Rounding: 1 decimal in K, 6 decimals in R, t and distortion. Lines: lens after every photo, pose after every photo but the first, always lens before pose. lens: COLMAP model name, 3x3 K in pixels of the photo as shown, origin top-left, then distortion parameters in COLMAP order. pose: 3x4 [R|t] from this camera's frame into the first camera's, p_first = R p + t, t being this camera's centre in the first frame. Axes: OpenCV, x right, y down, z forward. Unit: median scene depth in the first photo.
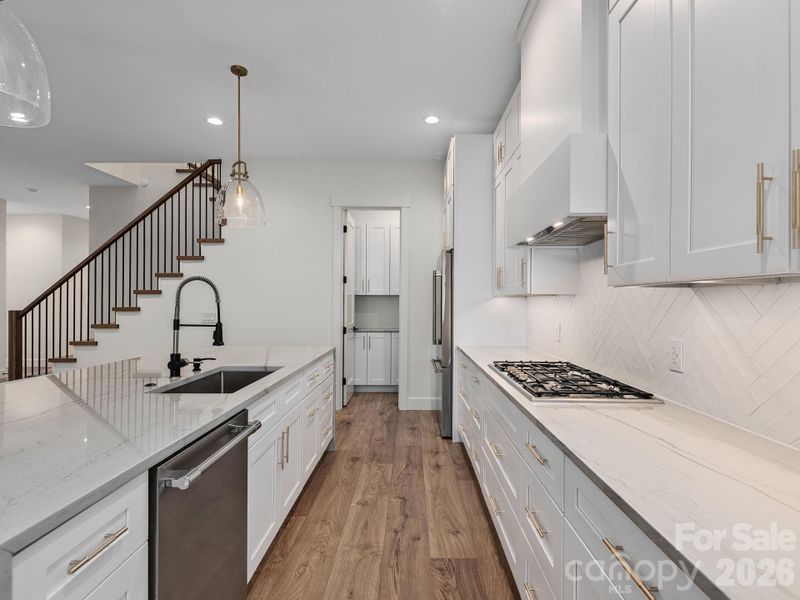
lens RADIAL K [[406.4, 0, 411.8], [0, 406.4, 298.3], [0, 0, 1]] dist [0.028166, -0.000131]
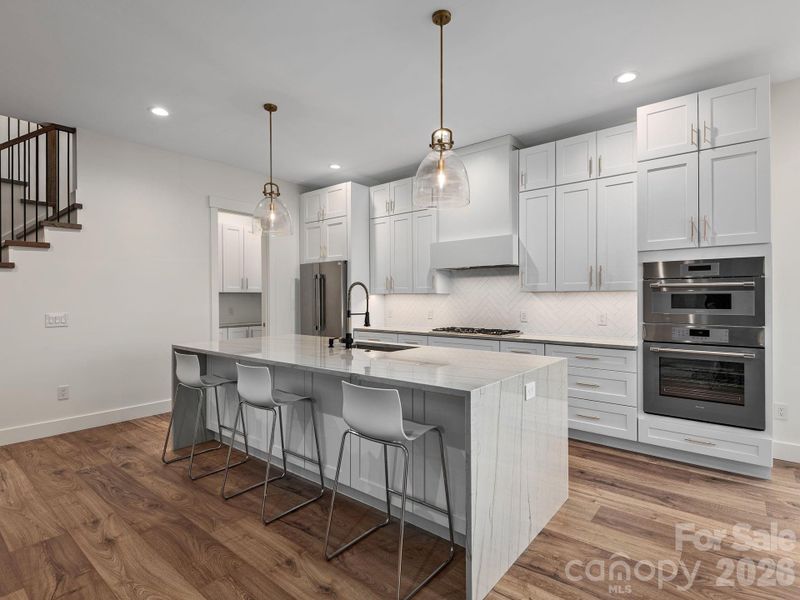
lens RADIAL K [[408.1, 0, 400.0], [0, 408.1, 300.0], [0, 0, 1]] dist [0.029024, -0.019111]
pose [[0.629128, -0.010370, 0.777232, -0.713694], [0.000790, 0.999919, 0.012701, -0.002817], [-0.777301, -0.007377, 0.629086, -0.035604]]
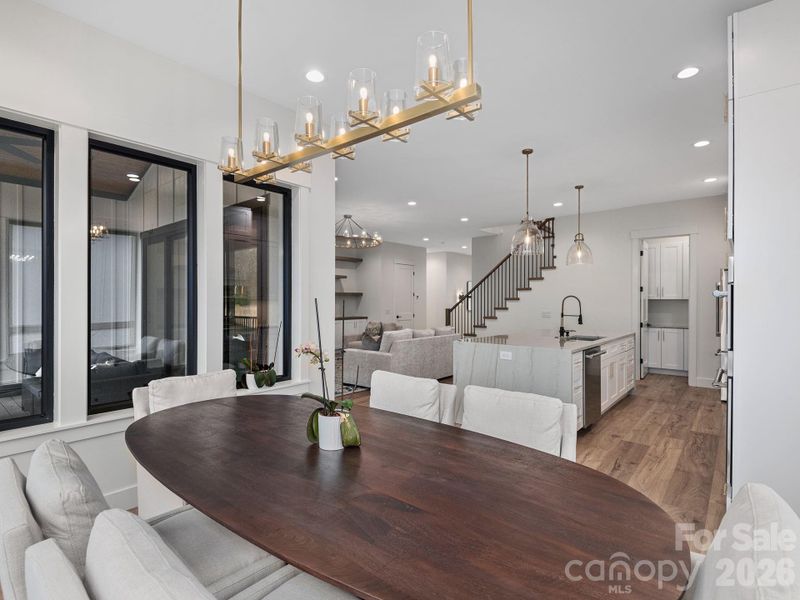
lens RADIAL K [[408.1, 0, 400.0], [0, 408.1, 300.0], [0, 0, 1]] dist [0.029024, -0.019111]
pose [[0.769873, -0.003640, -0.638186, 0.107055], [0.004308, 0.999991, -0.000507, -0.012624], [0.638182, -0.002360, 0.769882, -0.667267]]
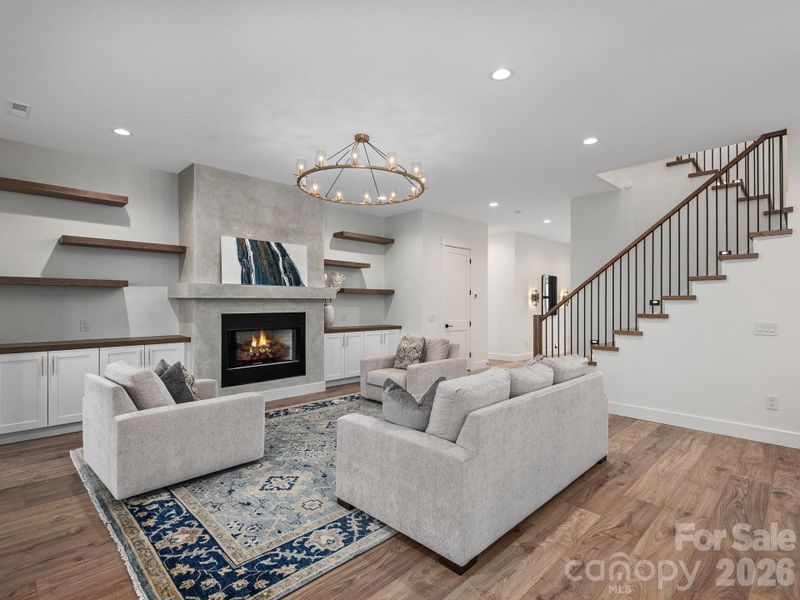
lens RADIAL K [[408.1, 0, 400.0], [0, 408.1, 300.0], [0, 0, 1]] dist [0.029024, -0.019111]
pose [[0.710446, -0.006562, -0.703721, -0.446351], [0.002416, 0.999973, -0.006886, -0.005563], [0.703748, 0.003192, 0.710443, -0.086577]]
